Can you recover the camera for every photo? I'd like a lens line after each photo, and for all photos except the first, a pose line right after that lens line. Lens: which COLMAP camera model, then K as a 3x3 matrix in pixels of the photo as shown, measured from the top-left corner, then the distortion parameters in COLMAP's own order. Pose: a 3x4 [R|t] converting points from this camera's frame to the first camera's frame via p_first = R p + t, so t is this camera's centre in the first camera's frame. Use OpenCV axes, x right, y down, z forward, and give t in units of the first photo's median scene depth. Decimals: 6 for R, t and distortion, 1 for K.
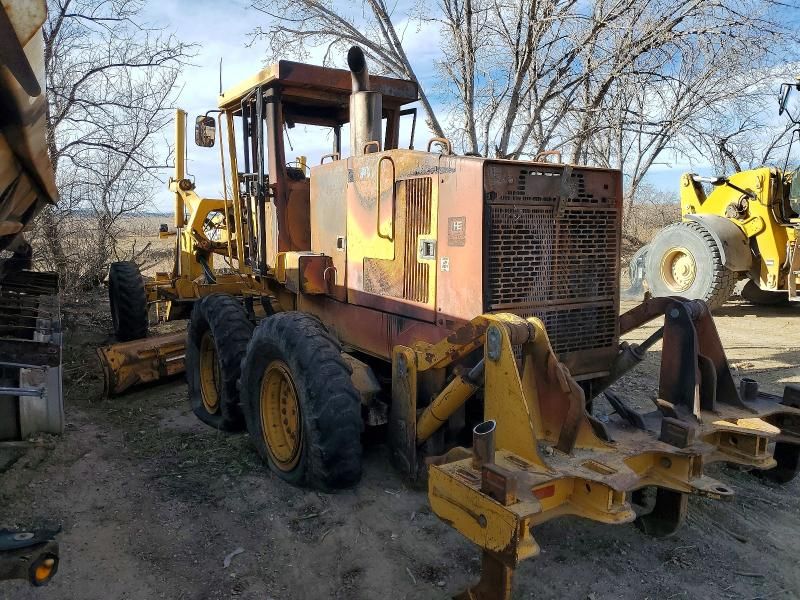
lens RADIAL K [[644.6, 0, 400.1], [0, 644.6, 299.8], [0, 0, 1]] dist [0.000465, -0.000878]
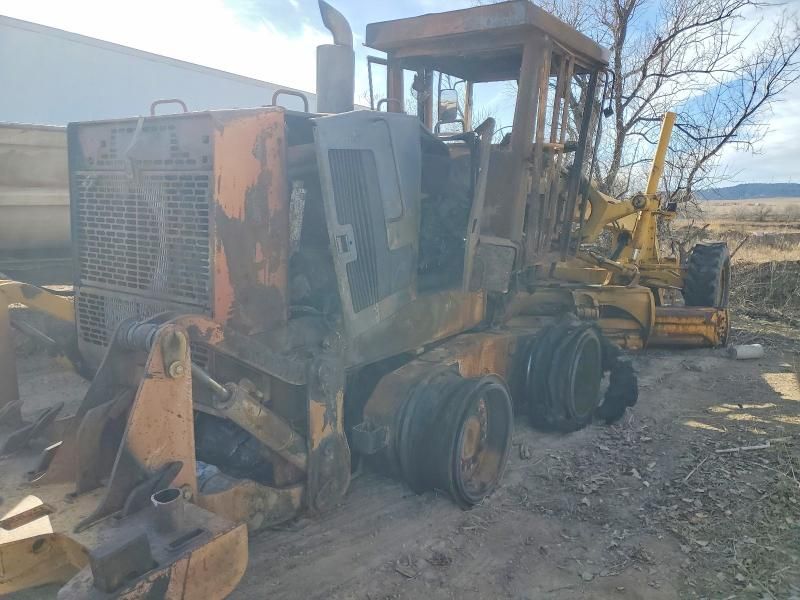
lens RADIAL K [[644.6, 0, 399.9], [0, 644.6, 299.6], [0, 0, 1]] dist [0.000465, -0.000878]
pose [[0.381068, 0.153384, -0.911735, 1.059433], [-0.126921, 0.985485, 0.112743, -0.114315], [0.915794, 0.072755, 0.395004, 0.950859]]
